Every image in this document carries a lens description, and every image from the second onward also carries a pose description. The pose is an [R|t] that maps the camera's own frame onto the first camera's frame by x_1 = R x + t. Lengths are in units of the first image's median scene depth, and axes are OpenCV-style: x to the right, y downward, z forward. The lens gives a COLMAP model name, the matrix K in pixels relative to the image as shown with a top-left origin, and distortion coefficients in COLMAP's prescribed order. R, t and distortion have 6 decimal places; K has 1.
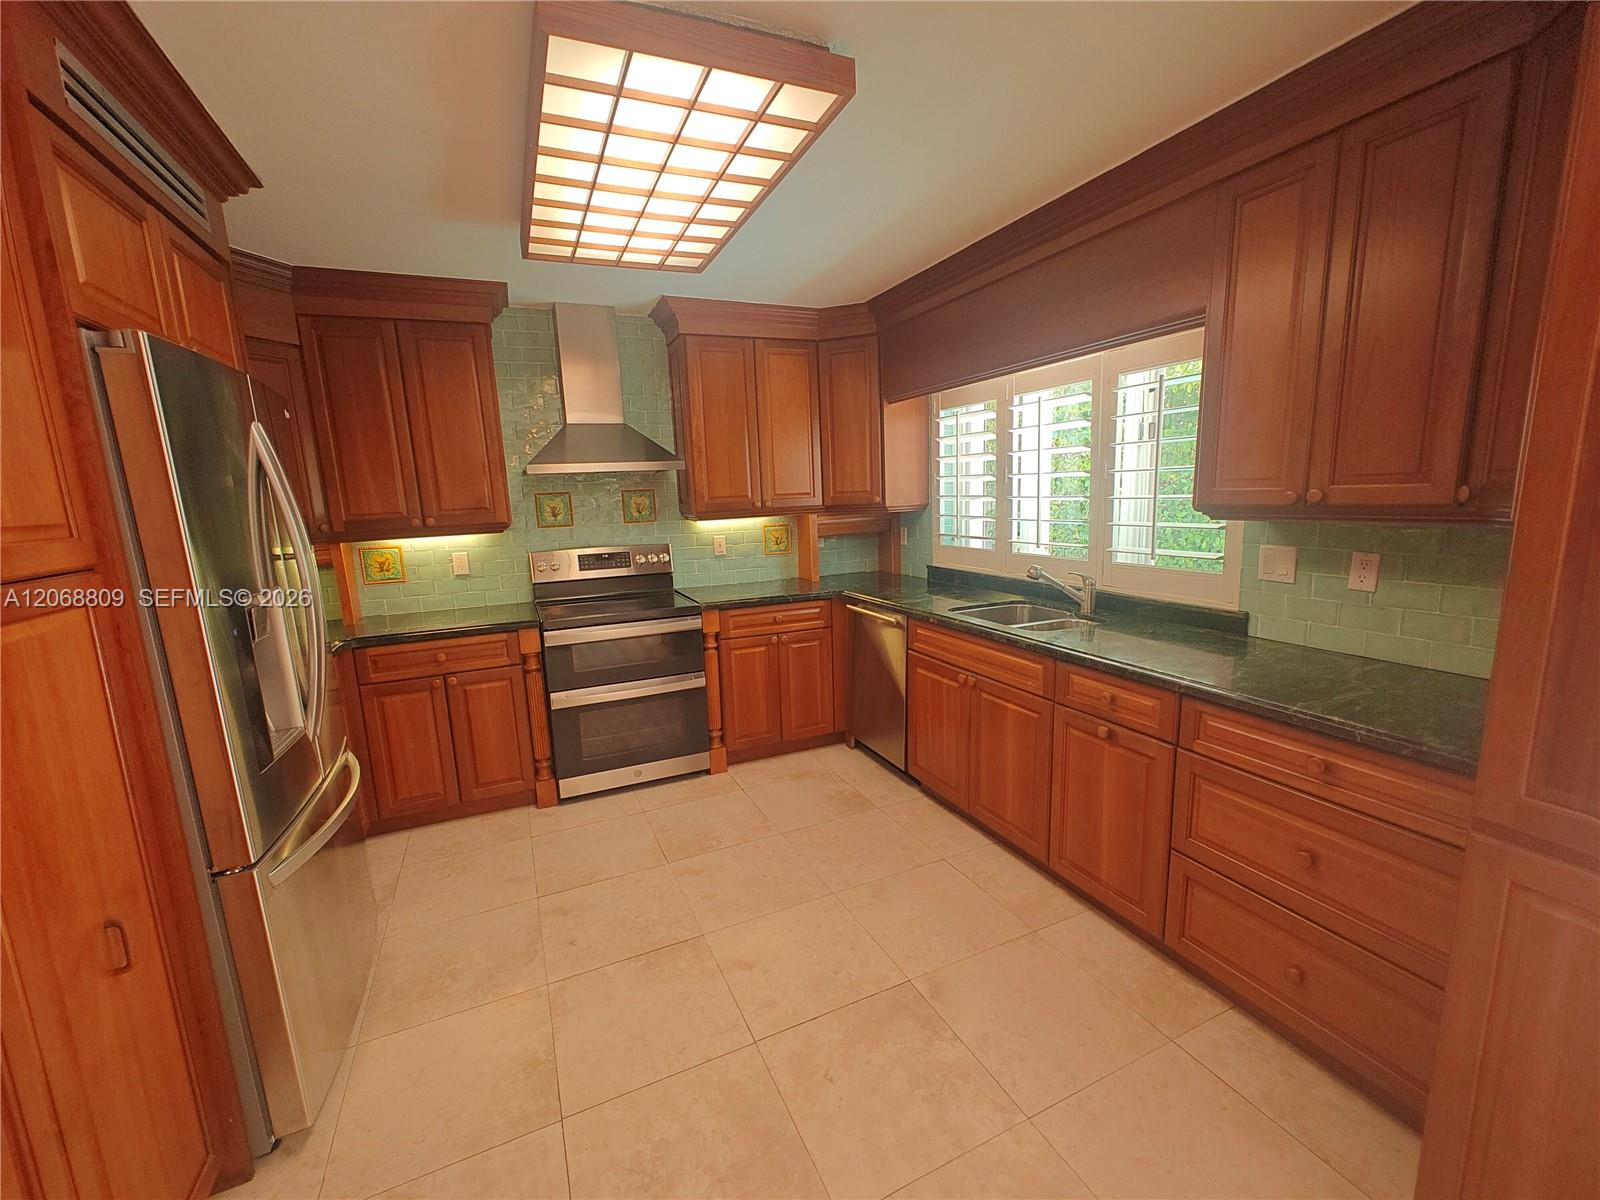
lens RADIAL K [[662.3, 0, 800.9], [0, 662.3, 604.5], [0, 0, 1]] dist [-0.000542, 0.000340]
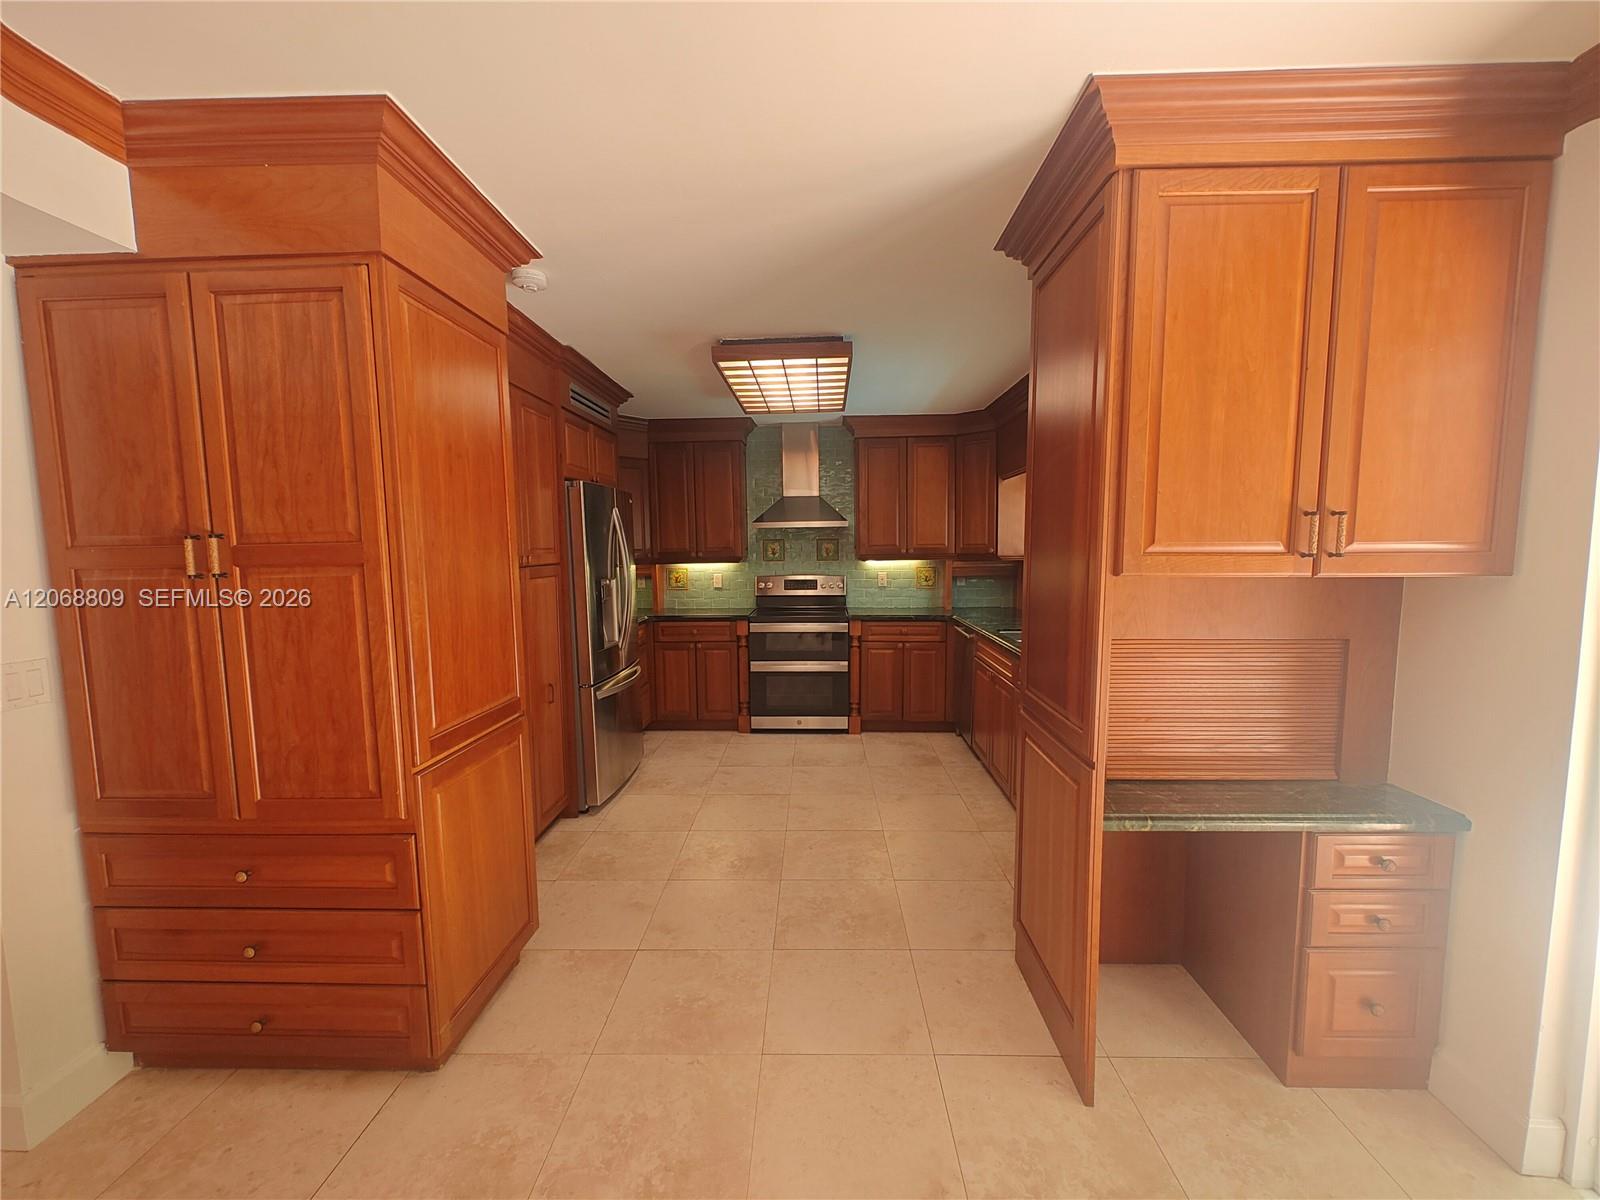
lens RADIAL K [[662.3, 0, 803.9], [0, 662.3, 601.9], [0, 0, 1]] dist [-0.000542, 0.000340]
pose [[0.900934, 0.065625, -0.428966, 0.393029], [-0.096179, 0.994112, -0.049917, 0.052436], [0.423164, 0.086229, 0.901941, -0.392119]]
